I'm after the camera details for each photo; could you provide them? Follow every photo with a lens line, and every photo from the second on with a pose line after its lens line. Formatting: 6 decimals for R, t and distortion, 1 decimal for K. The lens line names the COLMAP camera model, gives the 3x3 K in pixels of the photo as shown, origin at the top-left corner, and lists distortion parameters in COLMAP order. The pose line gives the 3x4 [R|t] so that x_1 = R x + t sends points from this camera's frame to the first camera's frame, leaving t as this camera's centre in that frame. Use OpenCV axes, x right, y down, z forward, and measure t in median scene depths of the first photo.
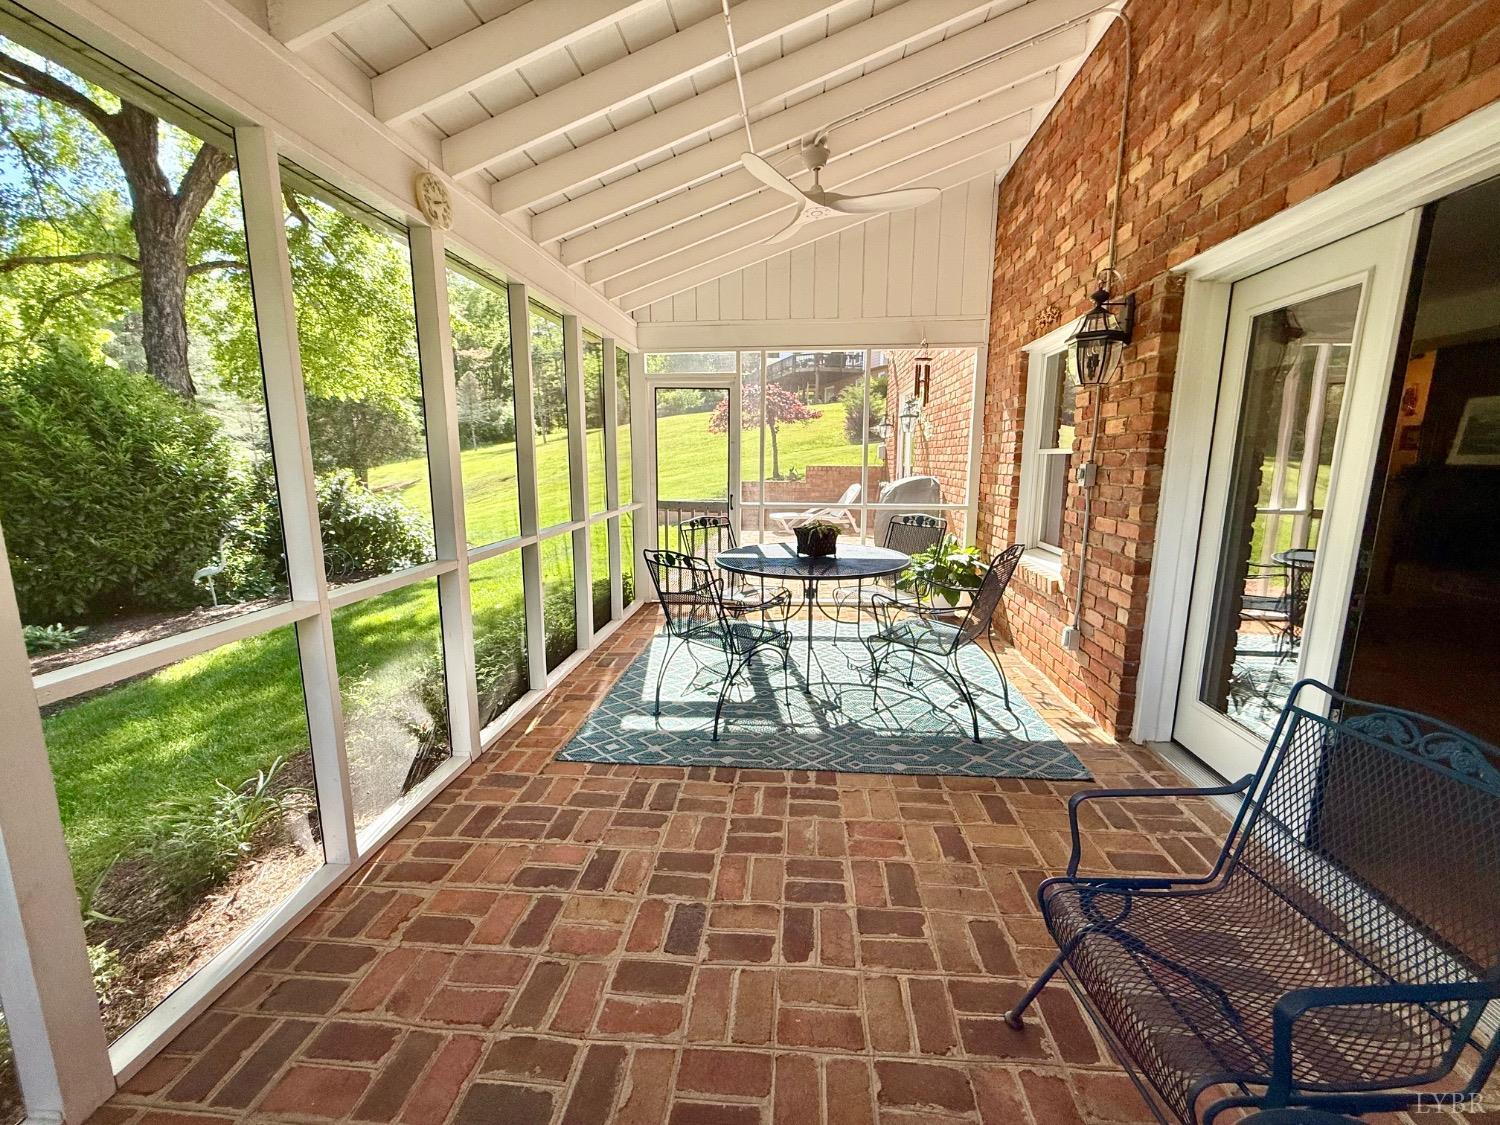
lens RADIAL K [[601.5, 0, 747.6], [0, 601.5, 554.4], [0, 0, 1]] dist [0.001978, -0.000758]
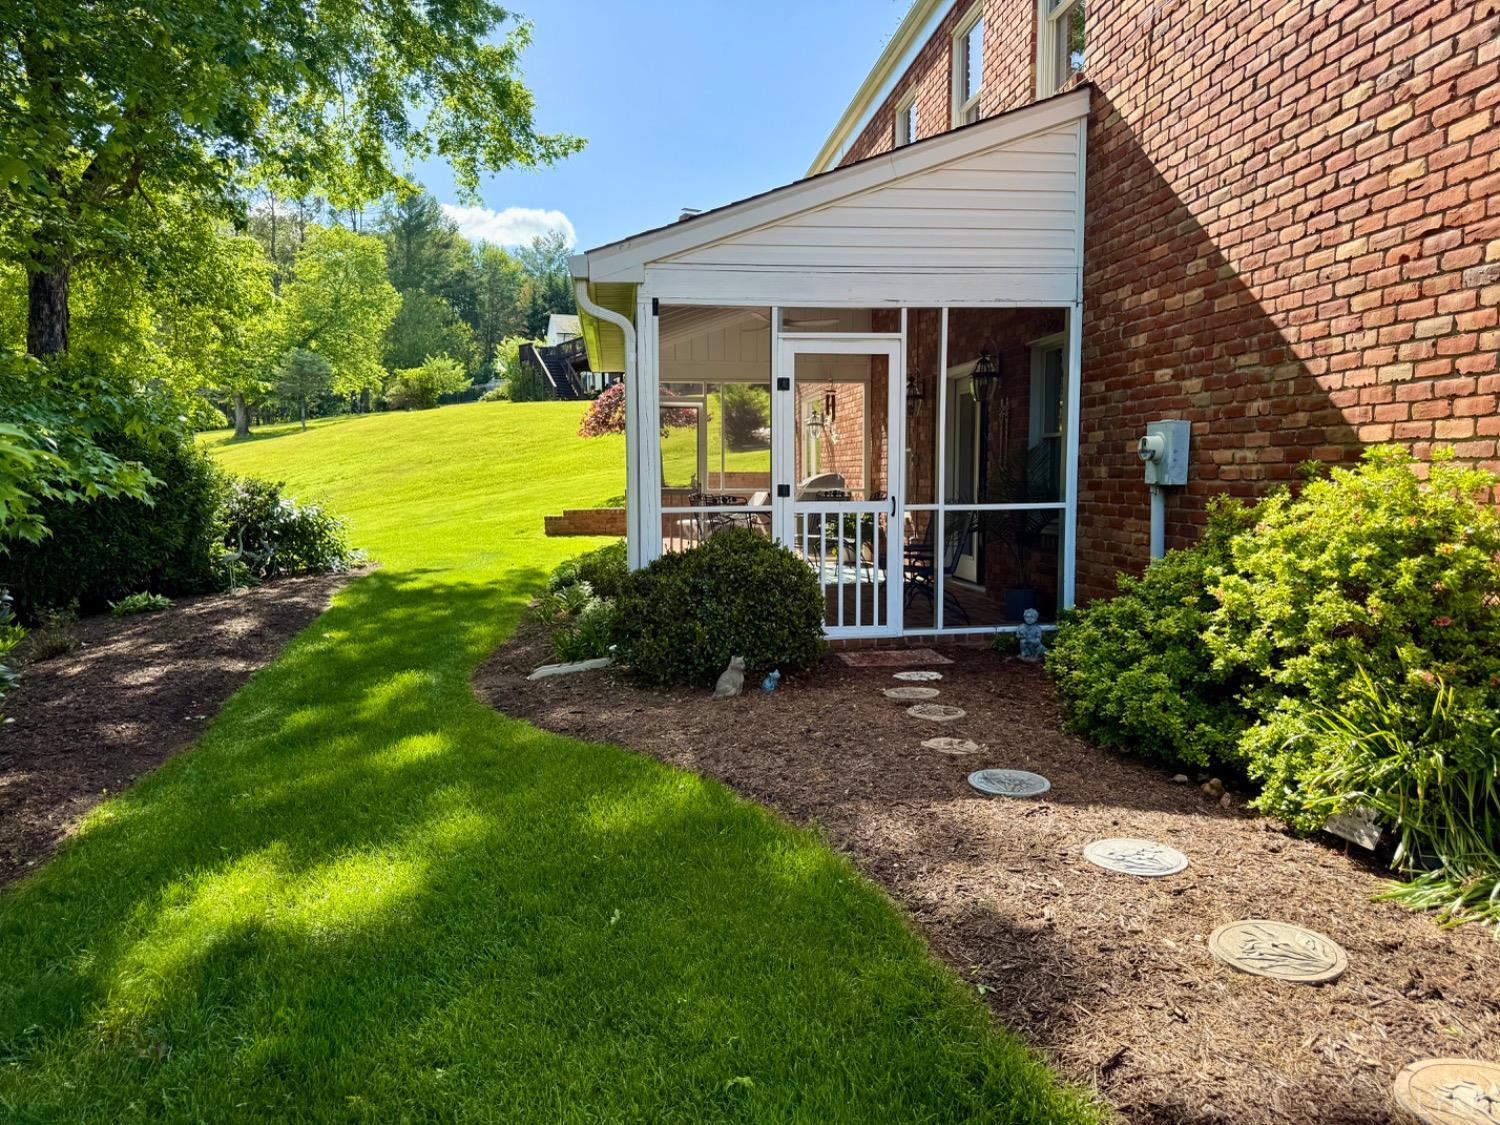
lens RADIAL K [[1066.8, 0, 750.2], [0, 1066.8, 565.6], [0, 0, 1]] dist [0.021293, -0.014197]
pose [[0.973925, -0.024457, 0.225548, -0.337391], [0.041713, 0.996528, -0.072062, 0.193007], [-0.223002, 0.079592, 0.971563, -0.989022]]
